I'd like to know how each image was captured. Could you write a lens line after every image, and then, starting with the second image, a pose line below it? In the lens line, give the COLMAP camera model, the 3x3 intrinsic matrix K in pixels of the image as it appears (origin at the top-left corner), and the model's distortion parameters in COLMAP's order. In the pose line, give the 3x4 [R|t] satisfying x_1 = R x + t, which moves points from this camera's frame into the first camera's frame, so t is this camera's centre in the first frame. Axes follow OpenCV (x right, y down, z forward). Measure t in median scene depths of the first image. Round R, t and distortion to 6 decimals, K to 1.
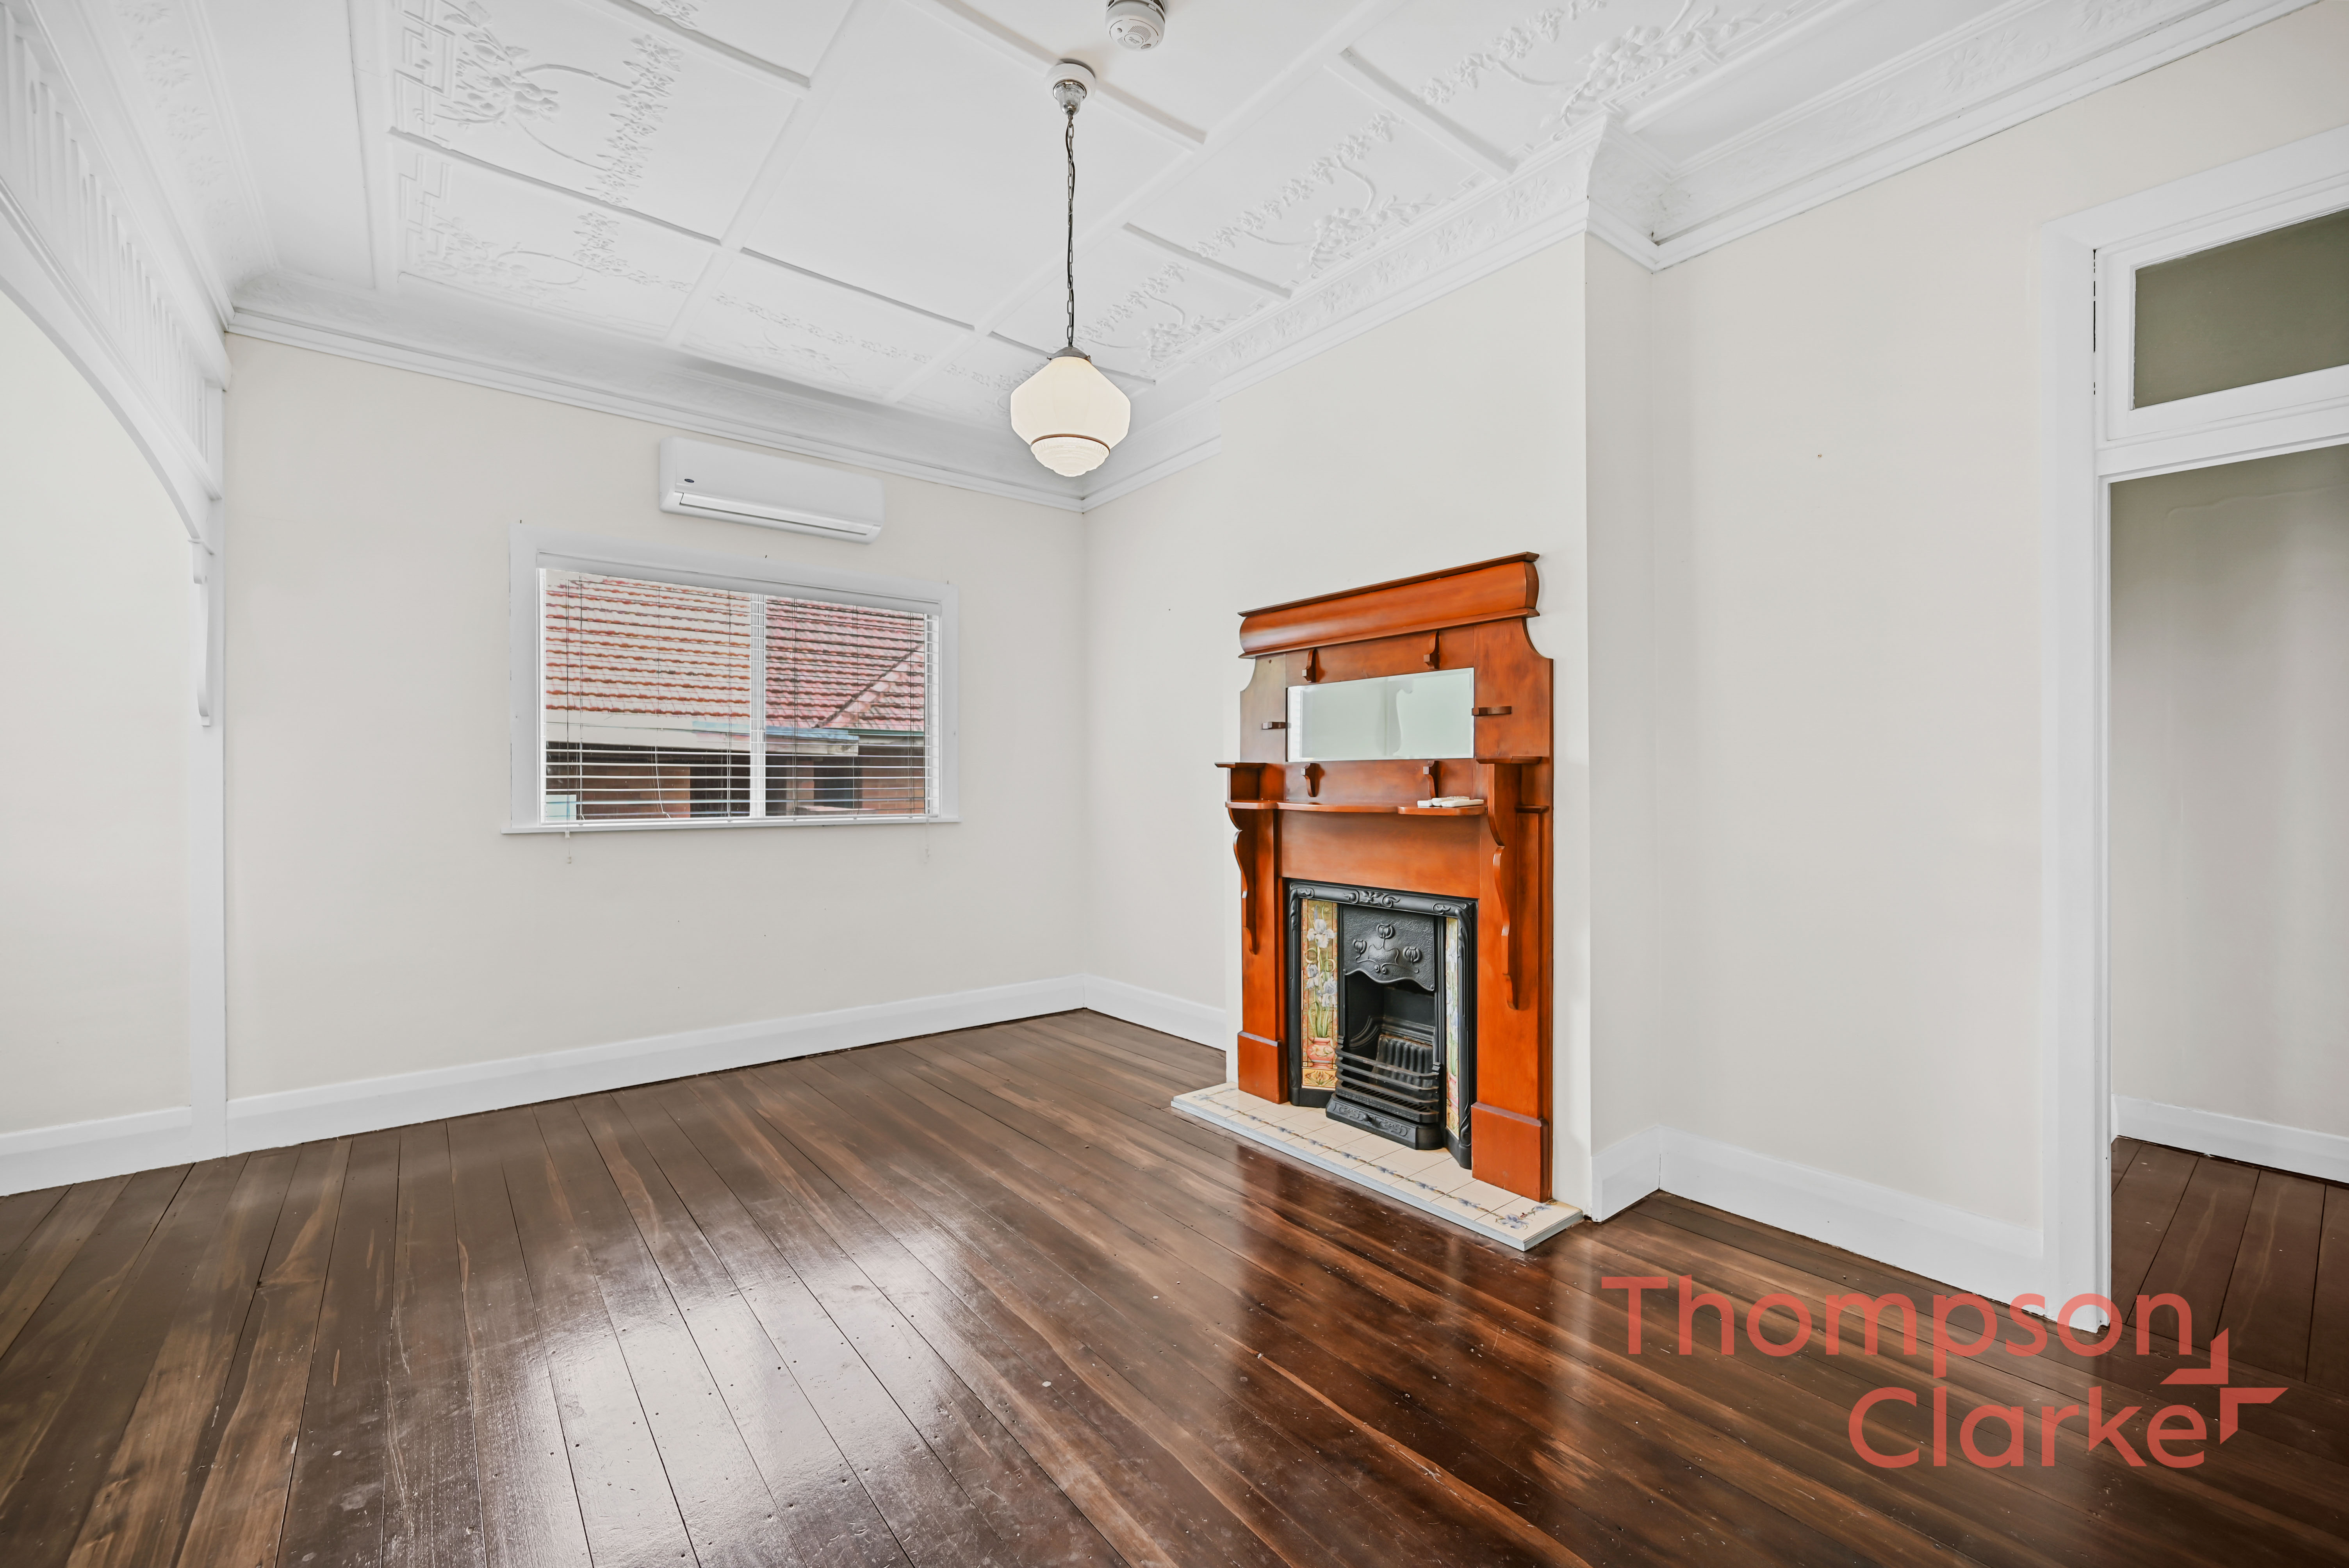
lens RADIAL K [[947.0, 0, 1203.5], [0, 947.0, 779.2], [0, 0, 1]] dist [-0.000781, 0.000035]
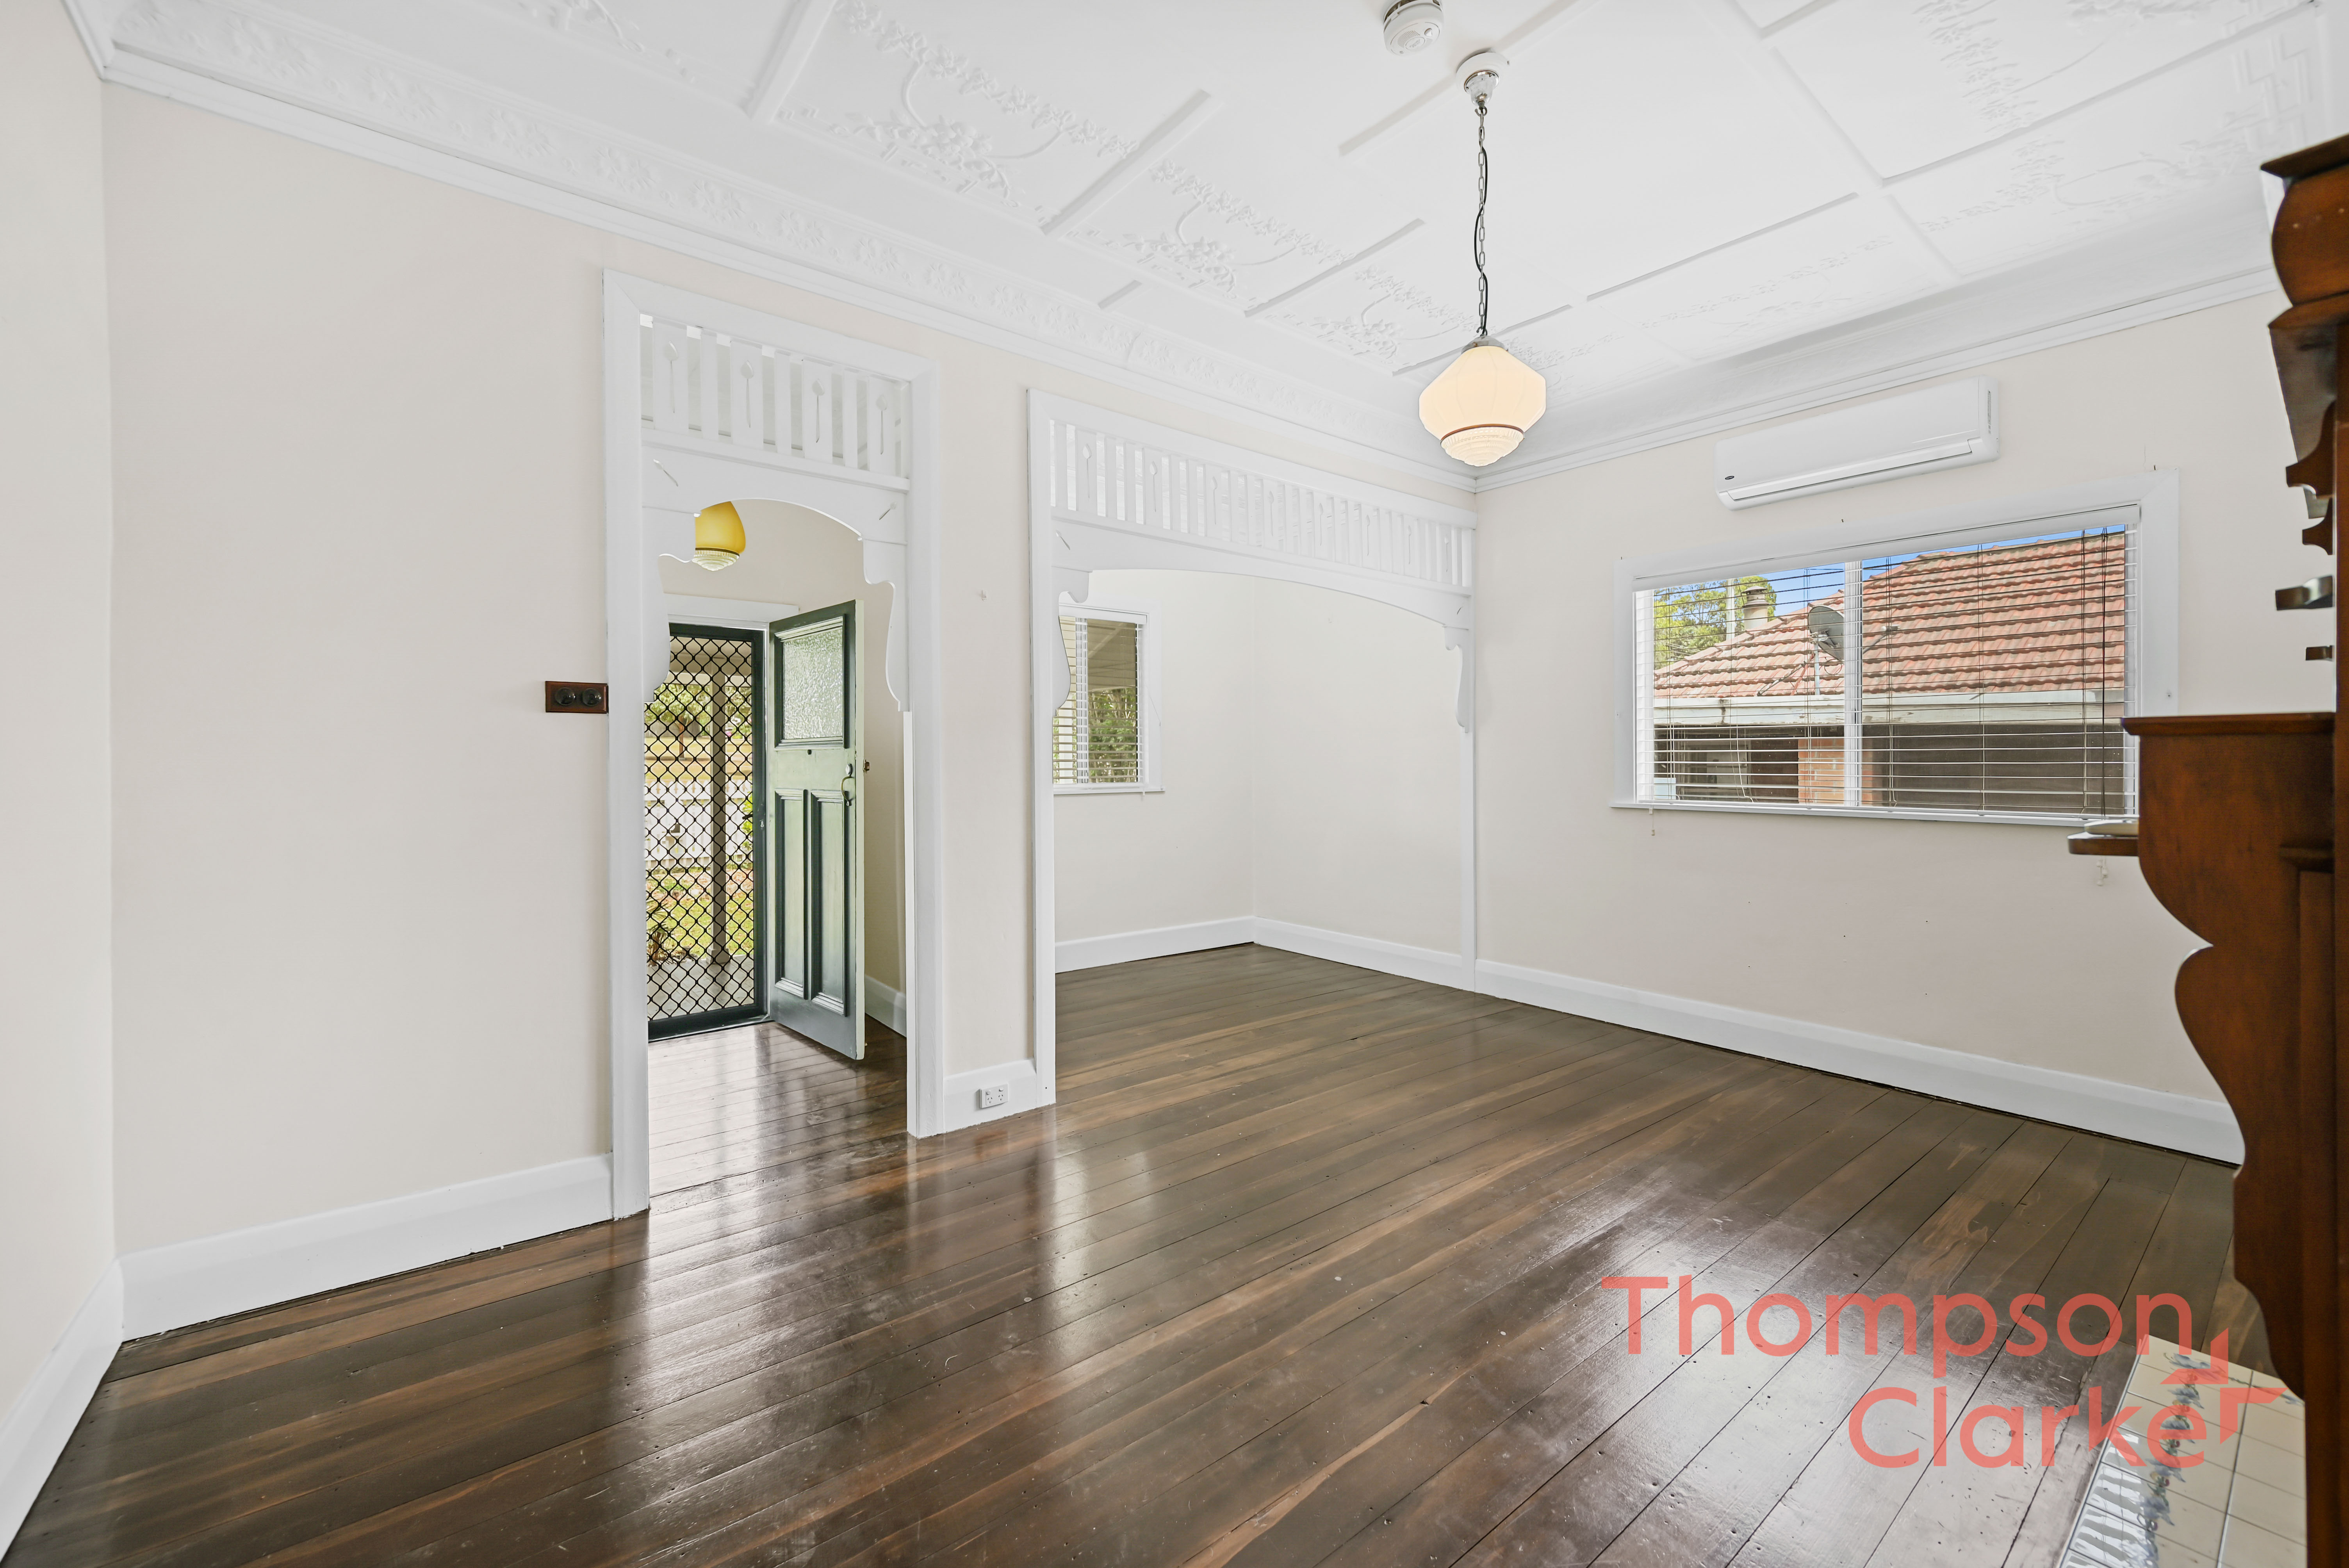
lens RADIAL K [[950.0, 0, 1170.4], [0, 950.0, 745.8], [0, 0, 1]] dist [0.000870, 0.000006]
pose [[-0.025466, -0.019984, -0.999476, 0.581178], [-0.001675, 0.999800, -0.019948, 0.001993], [0.999674, 0.001166, -0.025495, 0.464183]]
